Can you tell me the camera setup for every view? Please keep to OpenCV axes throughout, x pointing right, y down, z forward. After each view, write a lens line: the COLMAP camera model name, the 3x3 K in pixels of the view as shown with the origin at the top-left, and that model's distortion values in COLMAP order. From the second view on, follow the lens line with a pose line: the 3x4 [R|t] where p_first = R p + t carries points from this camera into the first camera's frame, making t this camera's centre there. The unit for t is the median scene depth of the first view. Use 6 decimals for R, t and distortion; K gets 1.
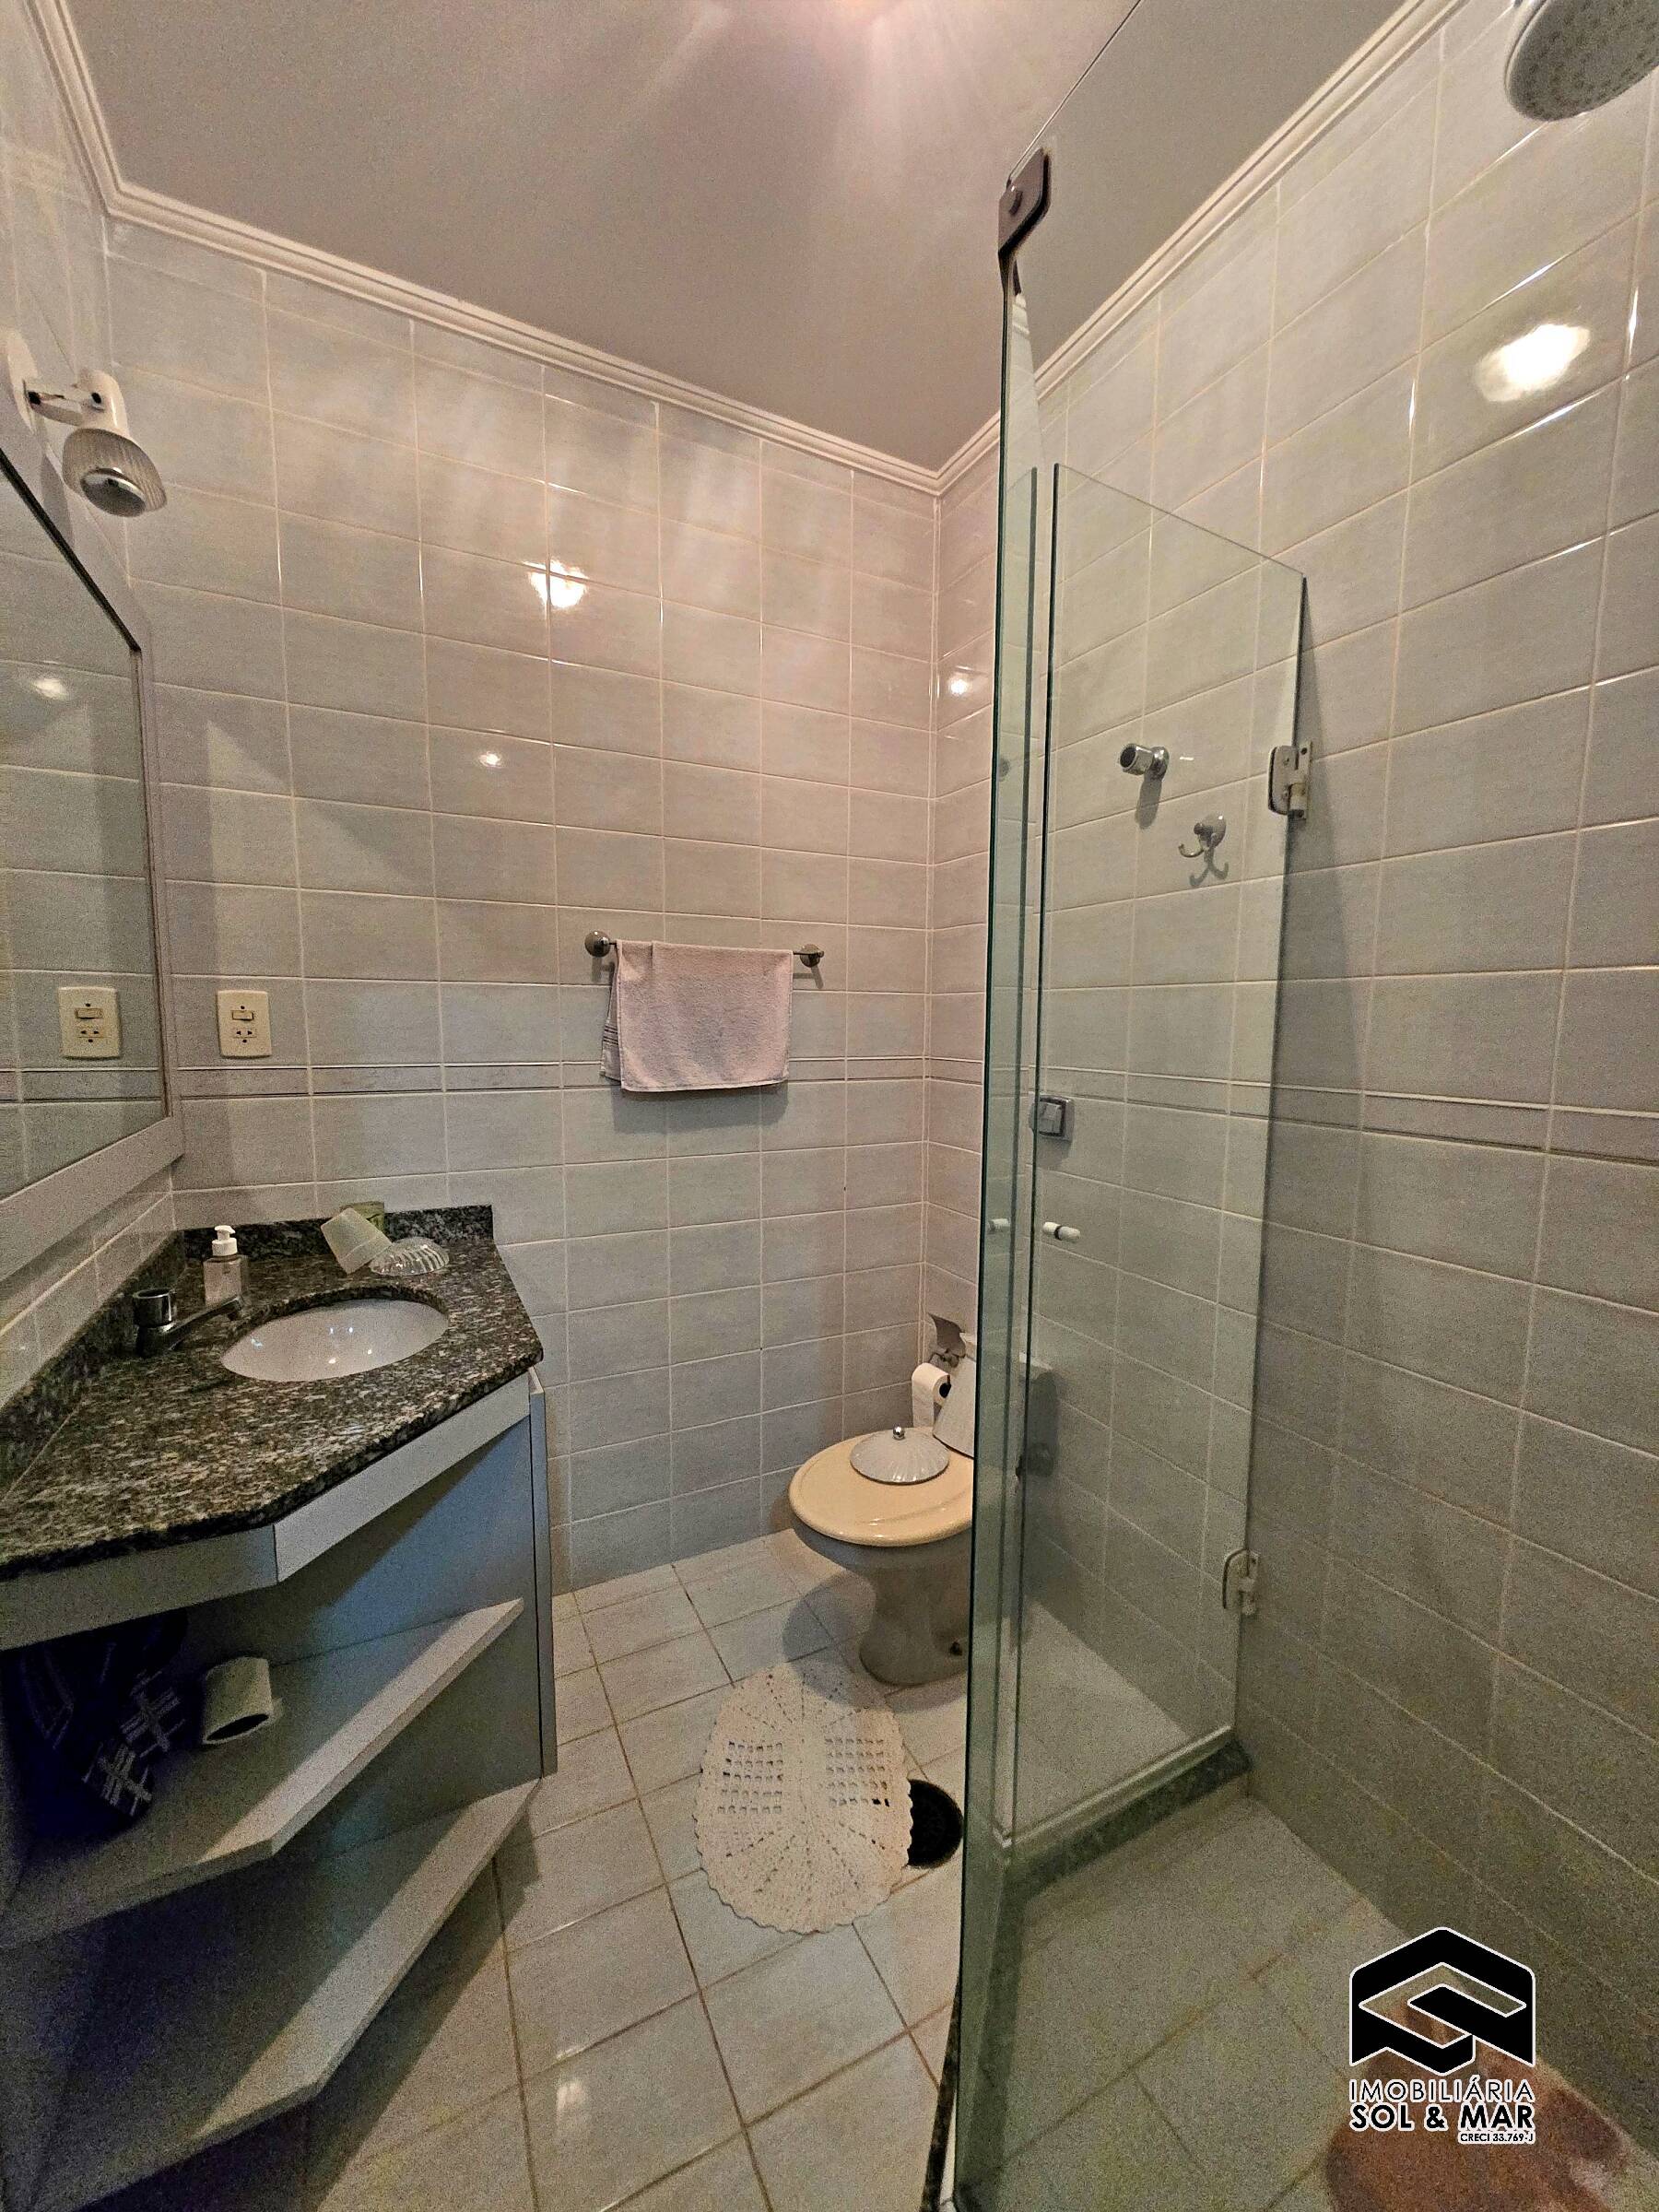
lens RADIAL K [[882.7, 0, 831.4], [0, 882.7, 1106.5], [0, 0, 1]] dist [0.004325, -0.000324]
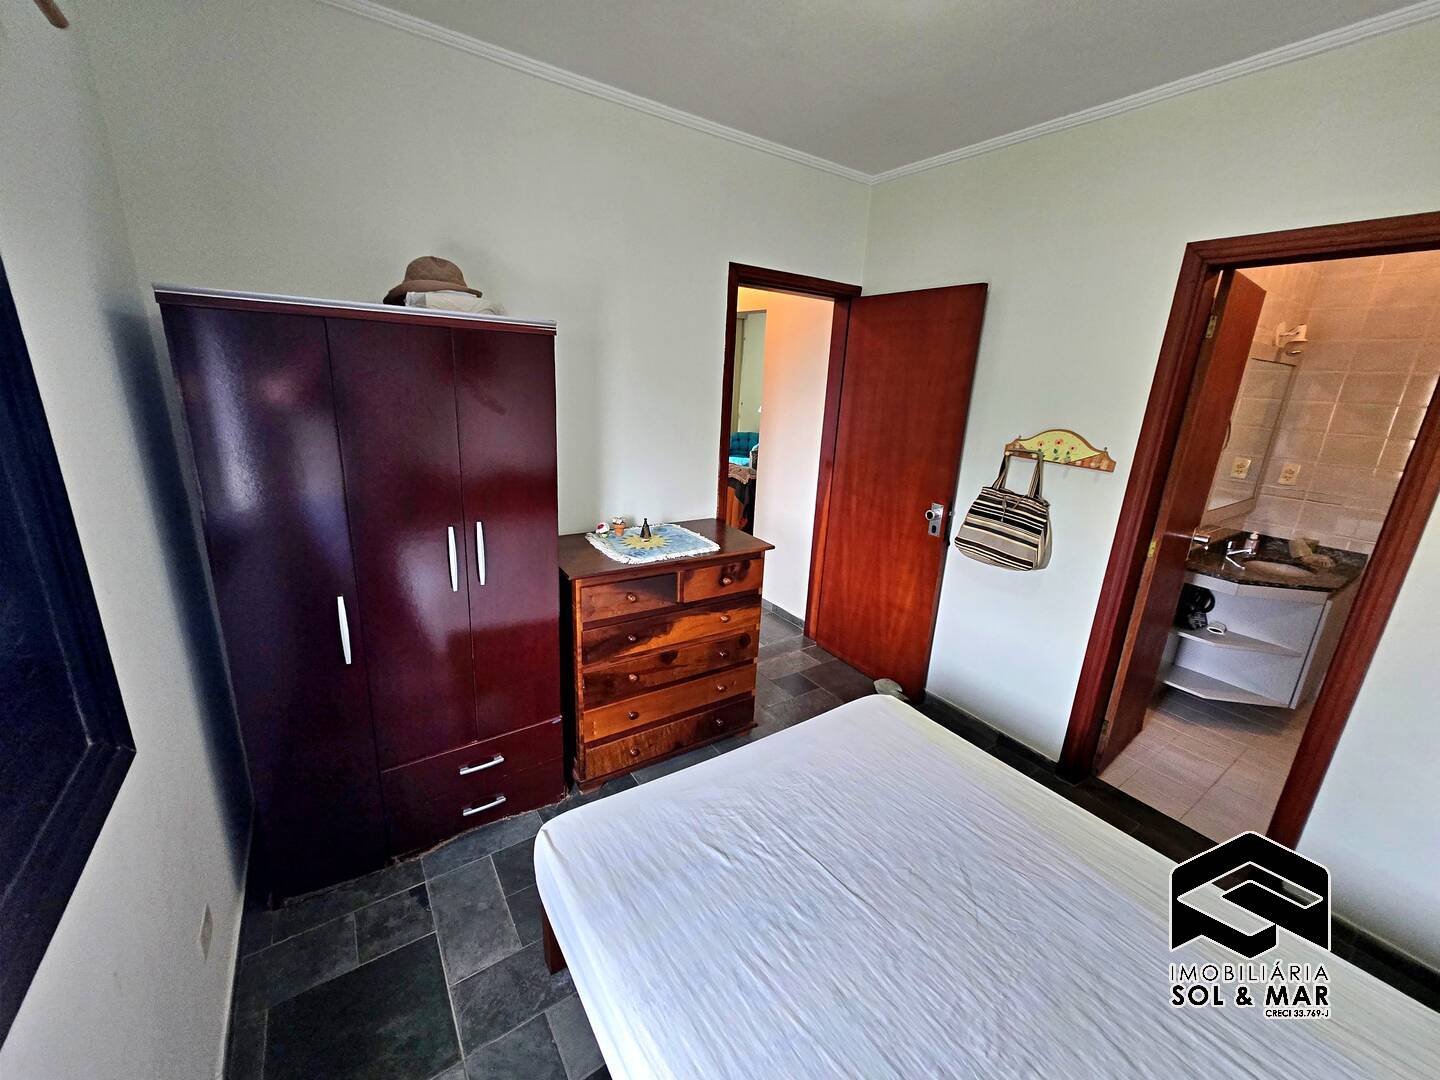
lens RADIAL K [[574.6, 0, 715.9], [0, 574.6, 542.5], [0, 0, 1]] dist [0.004325, -0.000324]
pose [[0.122904, 0.279060, -0.952376, 1.296334], [-0.147179, 0.954165, 0.260591, -0.110816], [0.981444, 0.108142, 0.158343, -1.517950]]
